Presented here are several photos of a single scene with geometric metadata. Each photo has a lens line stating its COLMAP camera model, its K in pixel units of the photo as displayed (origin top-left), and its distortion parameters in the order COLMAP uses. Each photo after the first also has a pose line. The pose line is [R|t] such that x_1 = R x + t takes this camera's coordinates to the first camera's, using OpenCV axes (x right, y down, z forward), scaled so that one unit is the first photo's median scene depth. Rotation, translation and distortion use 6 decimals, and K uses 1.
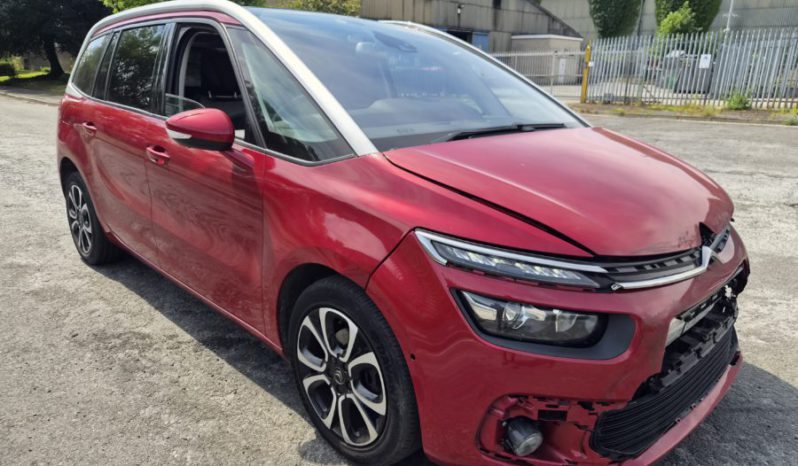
lens RADIAL K [[545.1, 0, 401.6], [0, 545.1, 235.6], [0, 0, 1]] dist [0.055435, -0.037459]
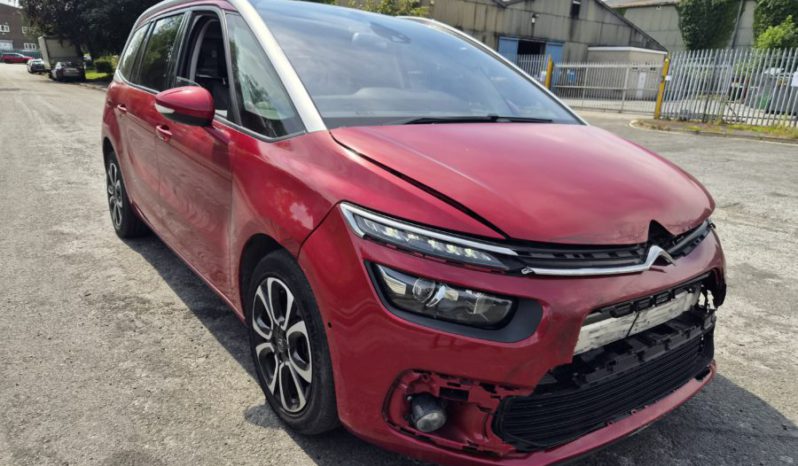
lens RADIAL K [[545.1, 0, 383.8], [0, 545.1, 242.9], [0, 0, 1]] dist [0.055435, -0.037459]
pose [[0.987709, 0.075523, -0.136849, 0.156888], [-0.075788, 0.997119, 0.003280, 0.034726], [0.136702, 0.007131, 0.990587, -0.006002]]
